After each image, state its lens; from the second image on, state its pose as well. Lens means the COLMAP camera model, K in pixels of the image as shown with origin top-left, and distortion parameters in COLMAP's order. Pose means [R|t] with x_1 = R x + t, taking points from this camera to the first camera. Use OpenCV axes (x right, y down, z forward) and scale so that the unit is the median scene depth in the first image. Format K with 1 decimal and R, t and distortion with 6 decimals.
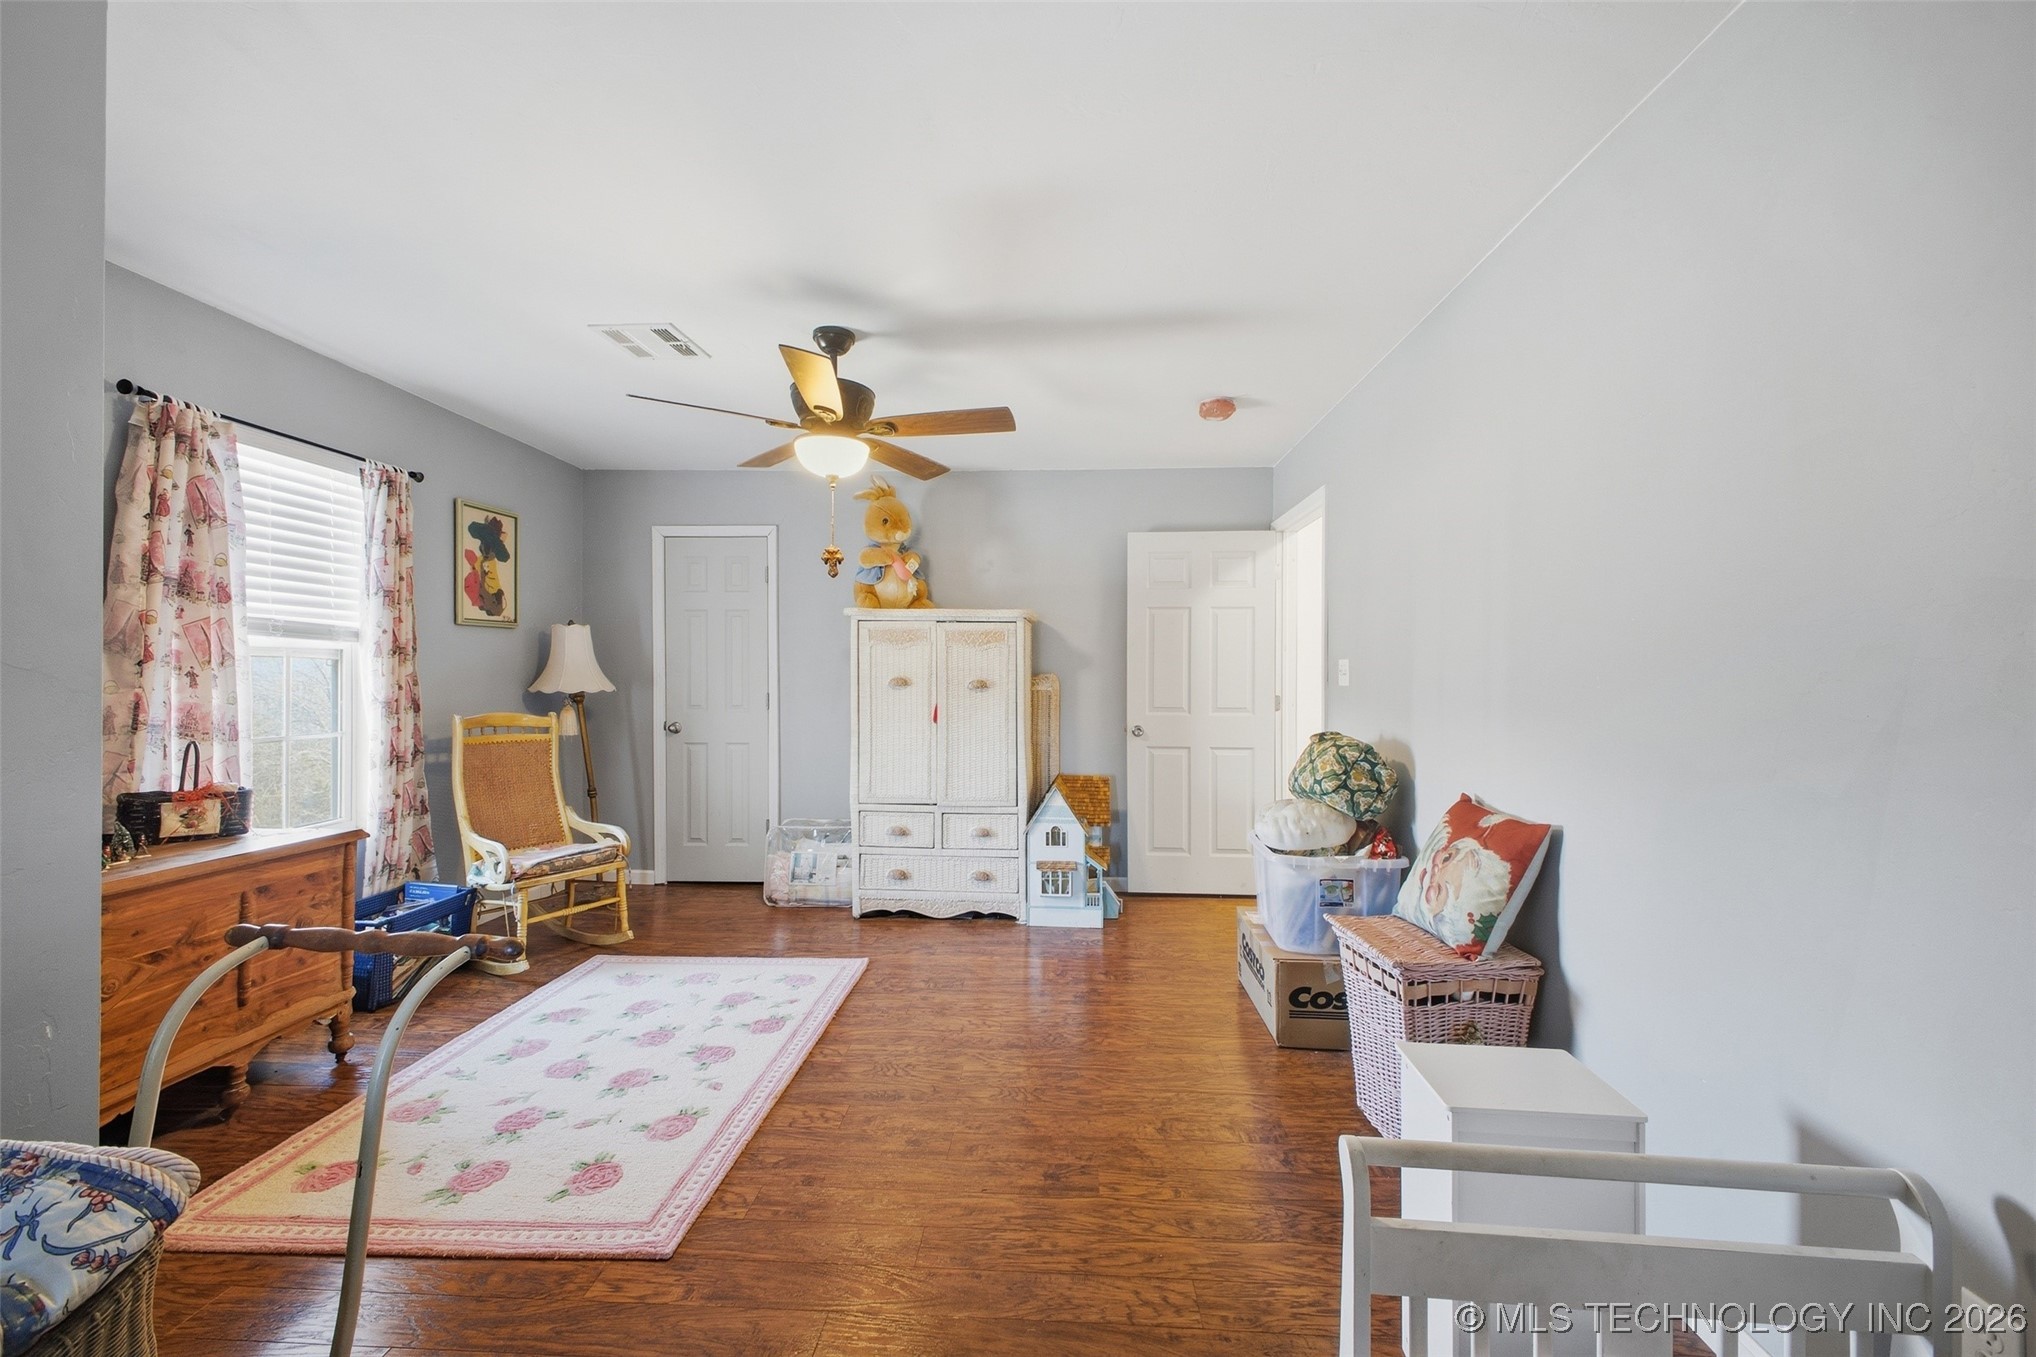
lens RADIAL K [[807.8, 0, 1018.8], [0, 807.8, 674.6], [0, 0, 1]] dist [0.015663, -0.000474]
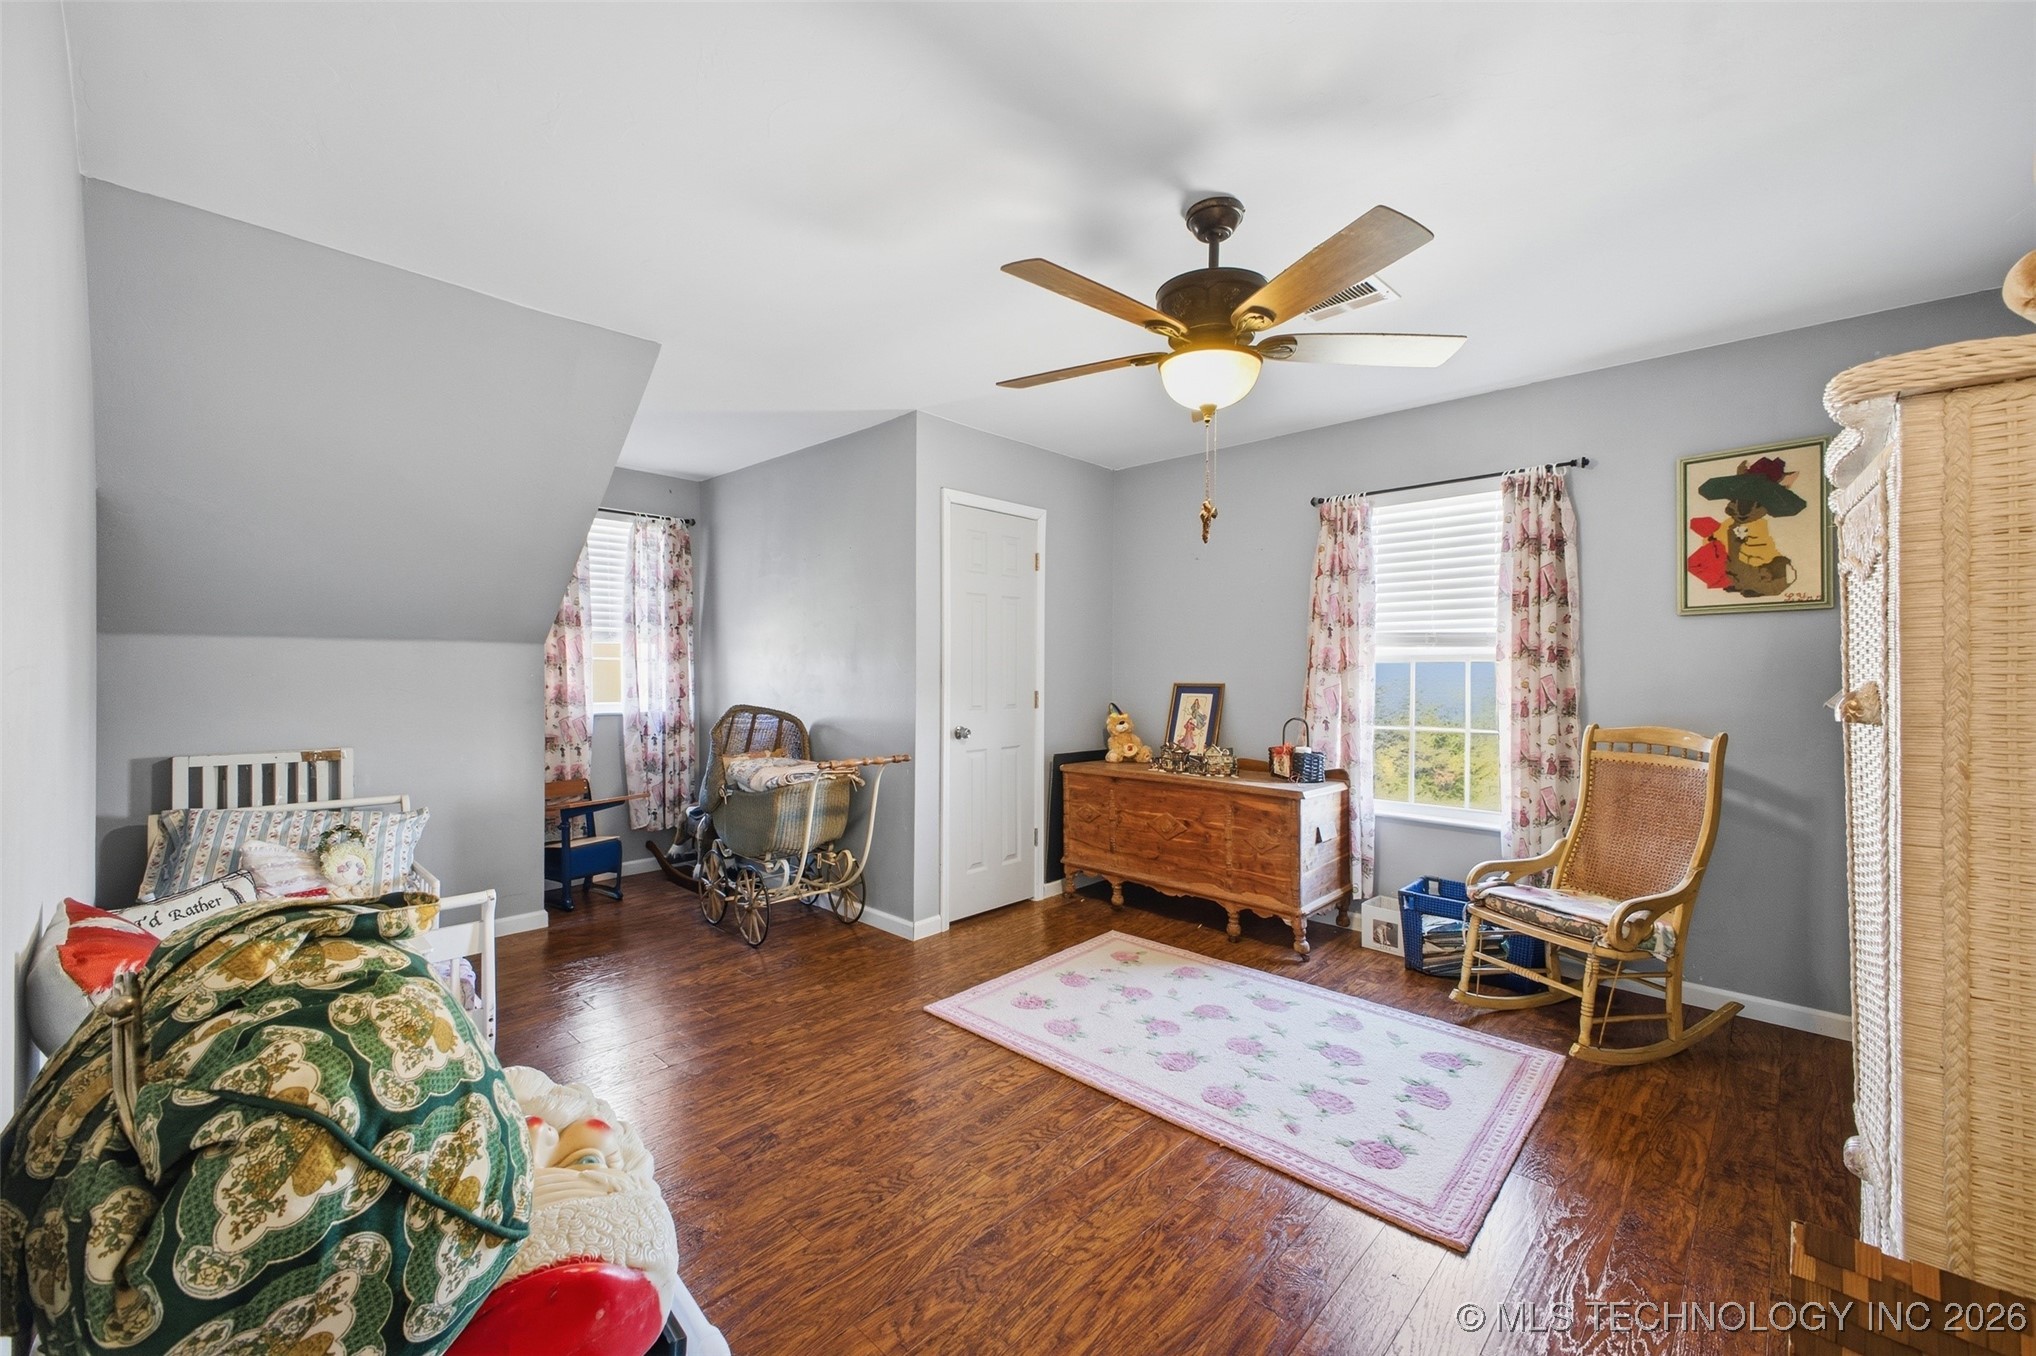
lens RADIAL K [[807.8, 0, 1018.8], [0, 807.8, 674.1], [0, 0, 1]] dist [0.015663, -0.000474]
pose [[-0.637957, -0.000193, -0.770072, 0.354020], [-0.002118, 0.999997, 0.001503, -0.003851], [0.770069, 0.002590, -0.637955, 1.032967]]
